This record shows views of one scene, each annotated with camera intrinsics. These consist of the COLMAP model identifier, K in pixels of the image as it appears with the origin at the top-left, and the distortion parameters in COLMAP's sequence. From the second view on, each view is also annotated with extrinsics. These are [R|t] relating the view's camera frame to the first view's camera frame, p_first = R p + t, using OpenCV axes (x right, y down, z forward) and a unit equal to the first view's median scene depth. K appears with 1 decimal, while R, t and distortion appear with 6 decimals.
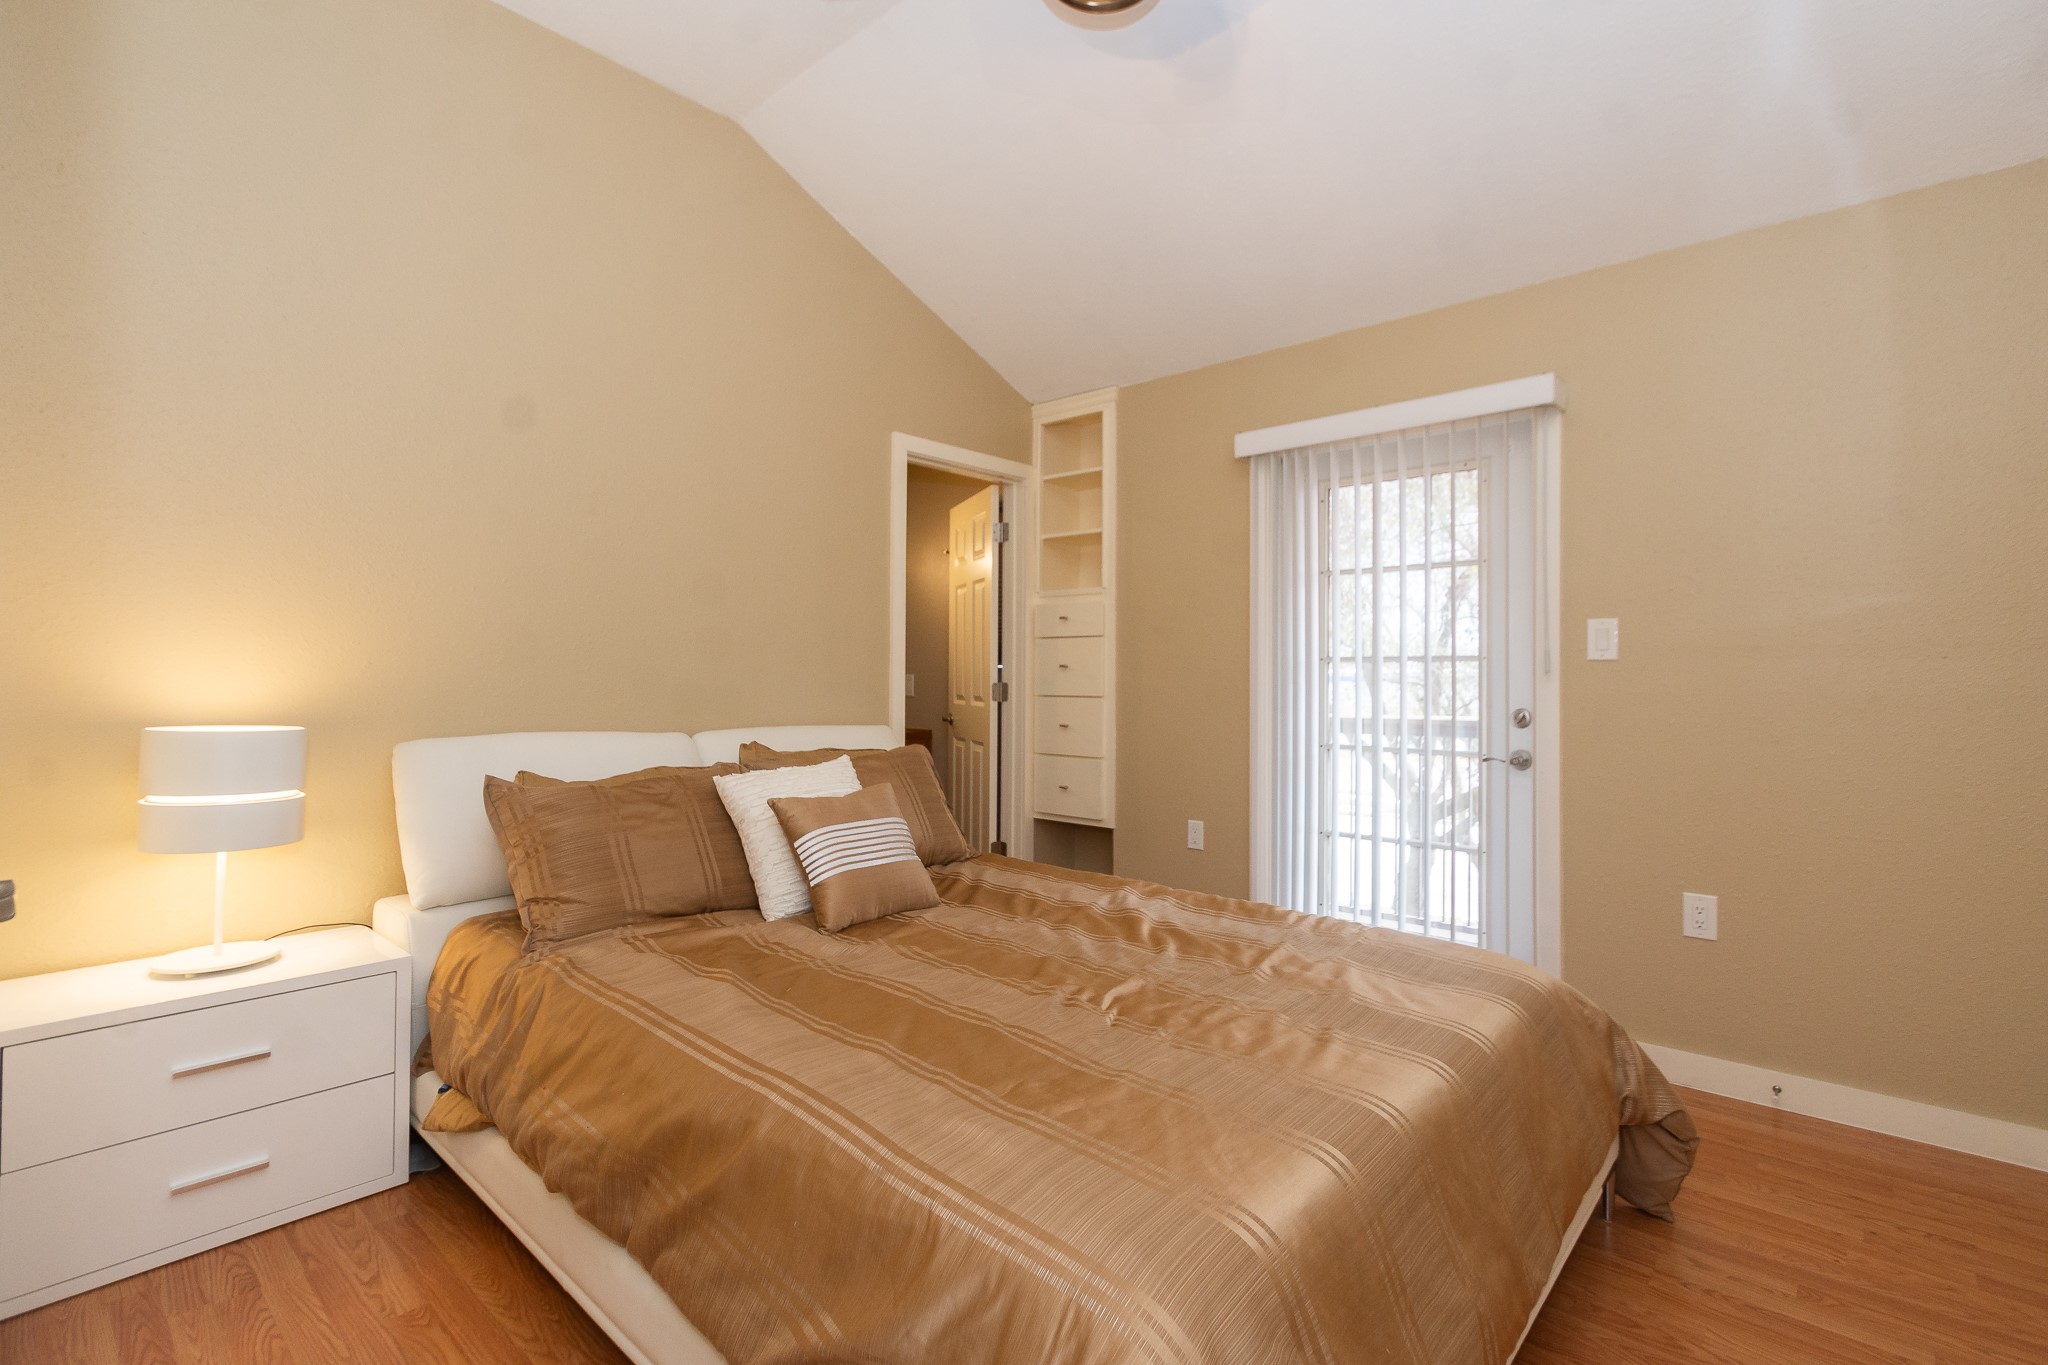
lens RADIAL K [[932.1, 0, 1030.7], [0, 932.1, 685.3], [0, 0, 1]] dist [0.000009, -0.000331]
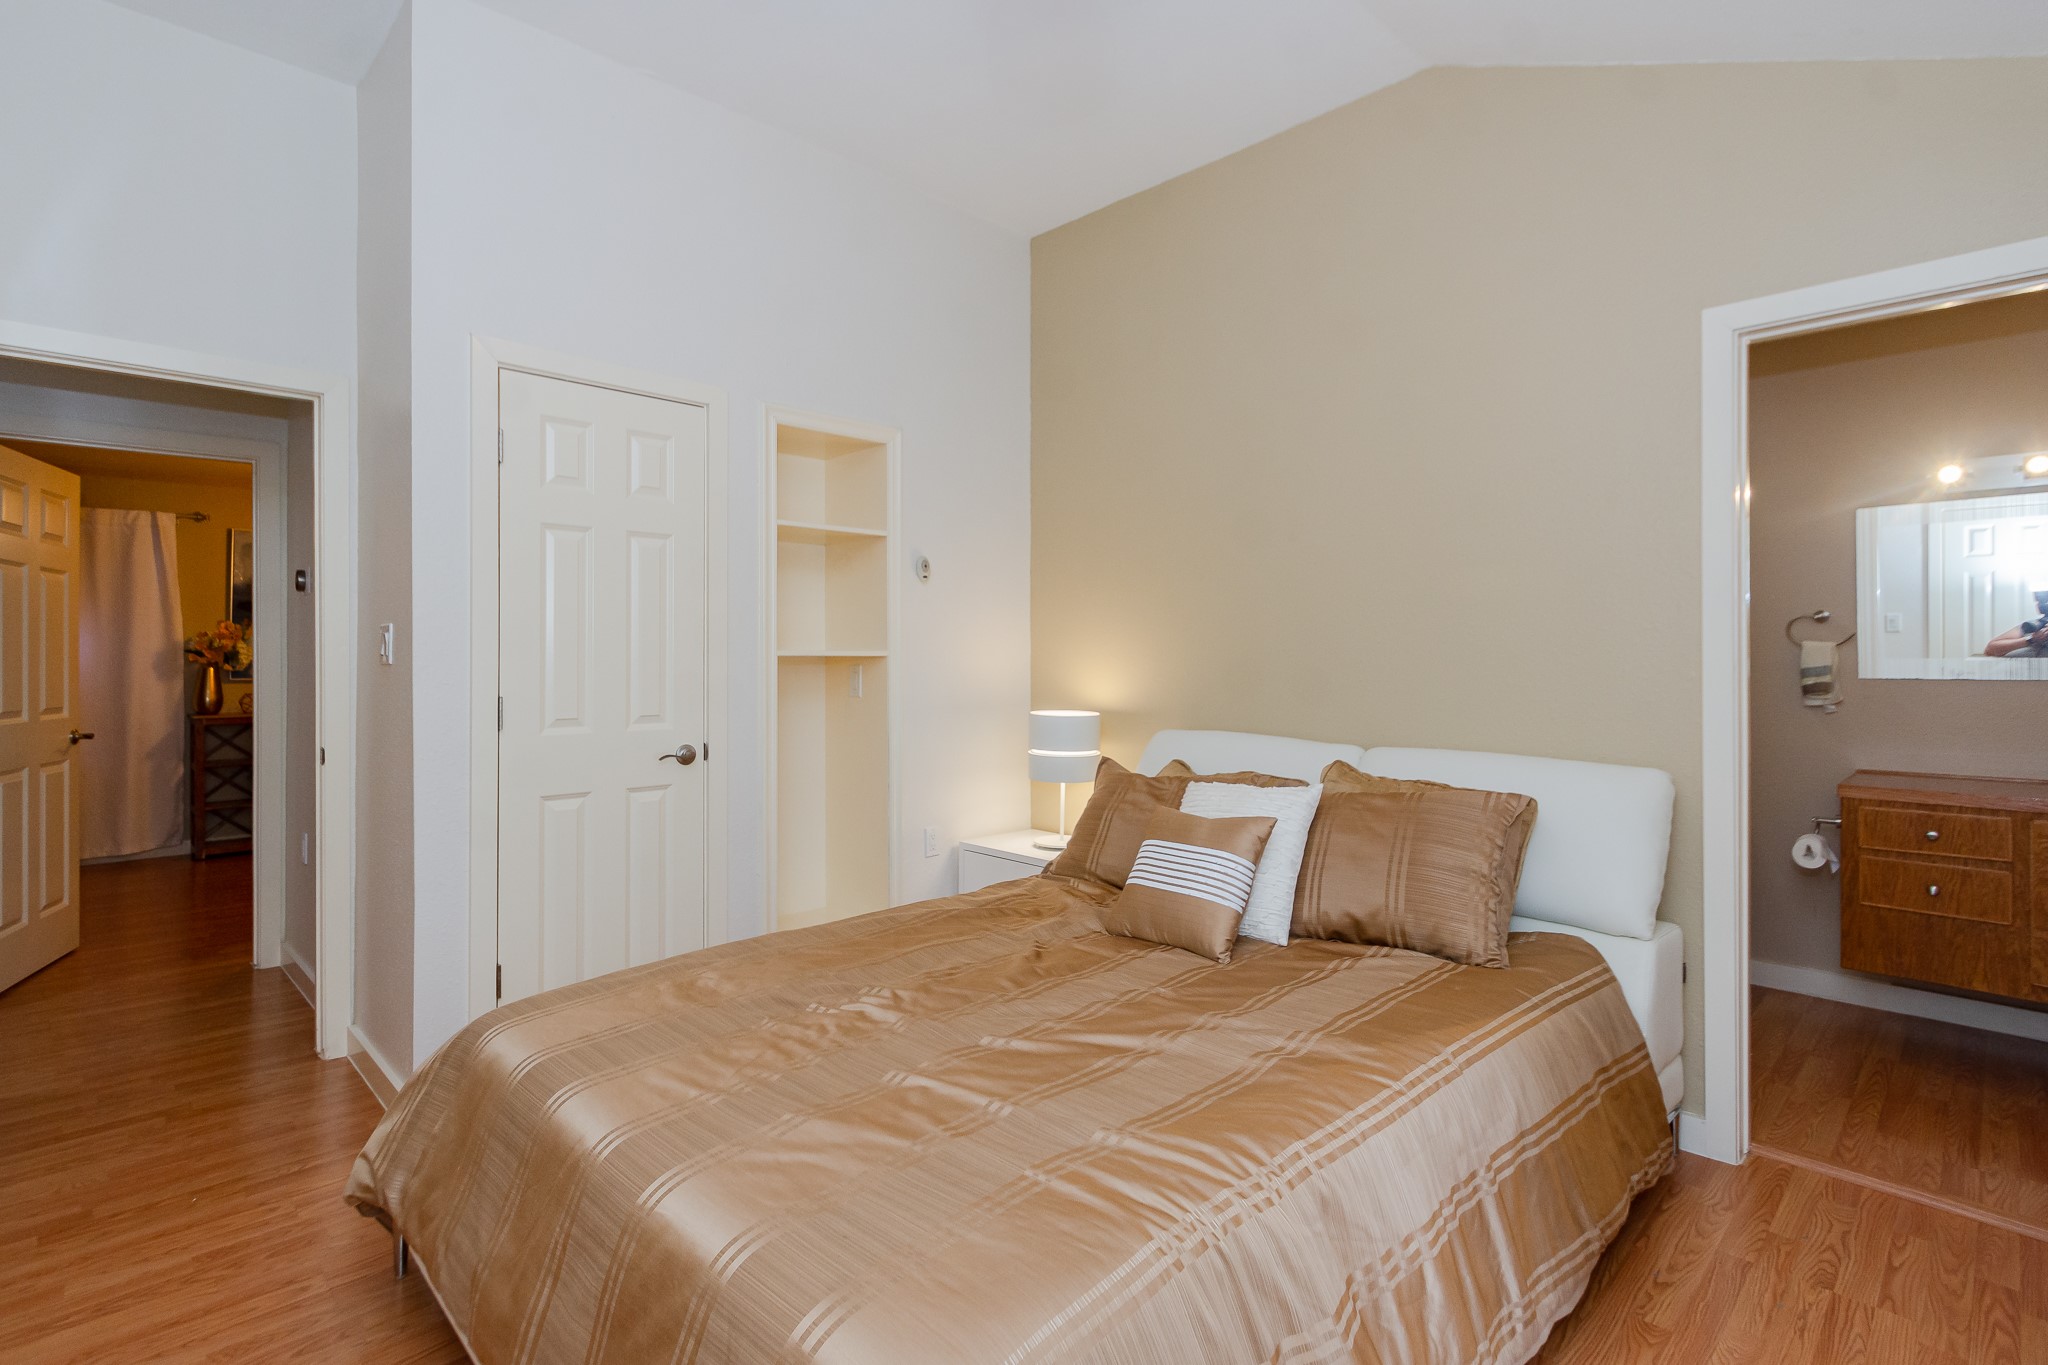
lens RADIAL K [[951.6, 0, 1026.0], [0, 951.6, 670.8], [0, 0, 1]] dist [-0.033740, 0.000274]
pose [[-0.063774, -0.002663, -0.997961, 0.960372], [-0.003859, 0.999990, -0.002422, -0.036447], [0.997957, 0.003697, -0.063784, 1.055025]]
